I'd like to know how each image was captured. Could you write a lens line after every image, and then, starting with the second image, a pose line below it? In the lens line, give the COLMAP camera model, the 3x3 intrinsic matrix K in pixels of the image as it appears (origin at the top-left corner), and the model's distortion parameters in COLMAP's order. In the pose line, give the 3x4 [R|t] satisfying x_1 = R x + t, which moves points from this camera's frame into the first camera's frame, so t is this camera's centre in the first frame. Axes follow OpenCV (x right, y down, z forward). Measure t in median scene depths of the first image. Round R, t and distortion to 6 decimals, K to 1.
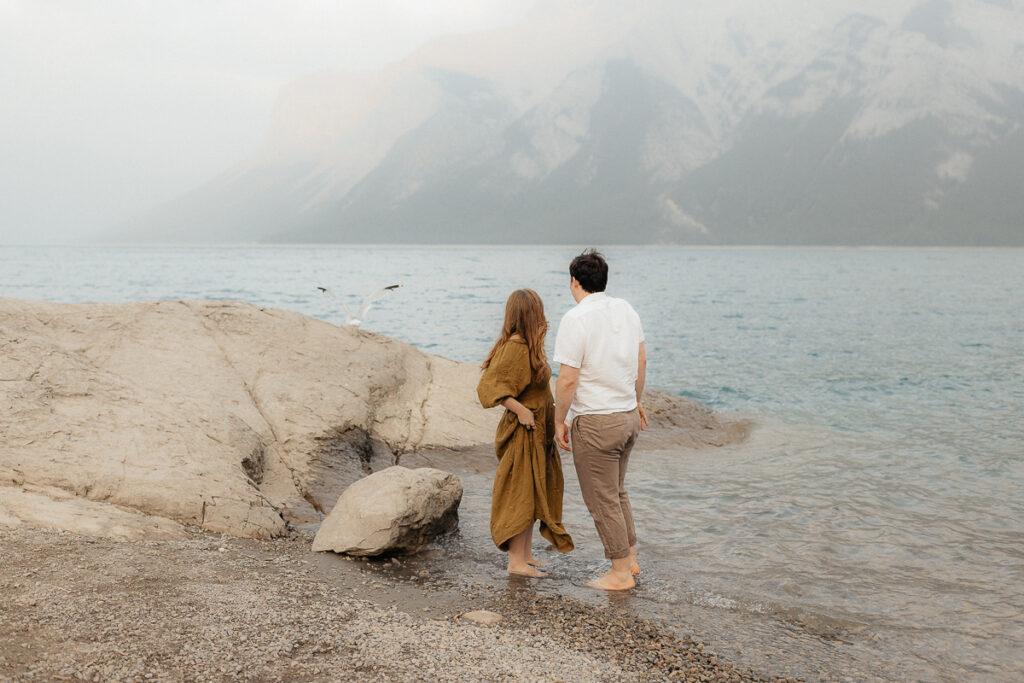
lens RADIAL K [[1001.2, 0, 495.1], [0, 1001.2, 337.4], [0, 0, 1]] dist [-0.000344, -0.010294]
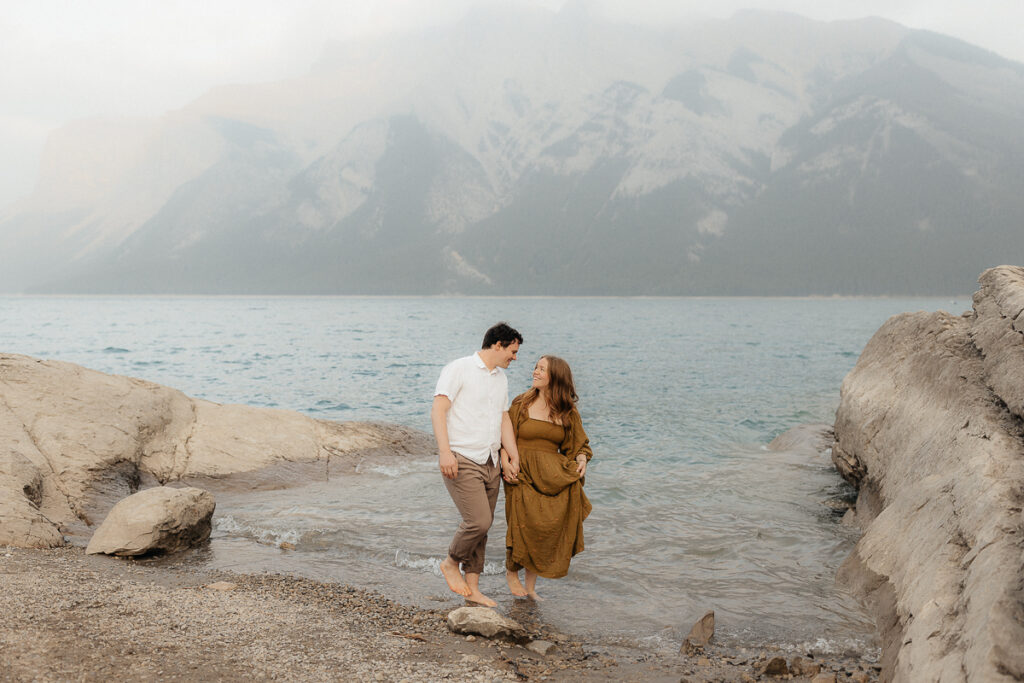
lens RADIAL K [[1001.2, 0, 495.1], [0, 1001.2, 337.4], [0, 0, 1]] dist [-0.000344, -0.010294]
pose [[0.978327, -0.010088, 0.206818, 0.039110], [0.020349, 0.998662, -0.047544, 0.009976], [-0.206061, 0.050722, 0.977224, -0.217696]]
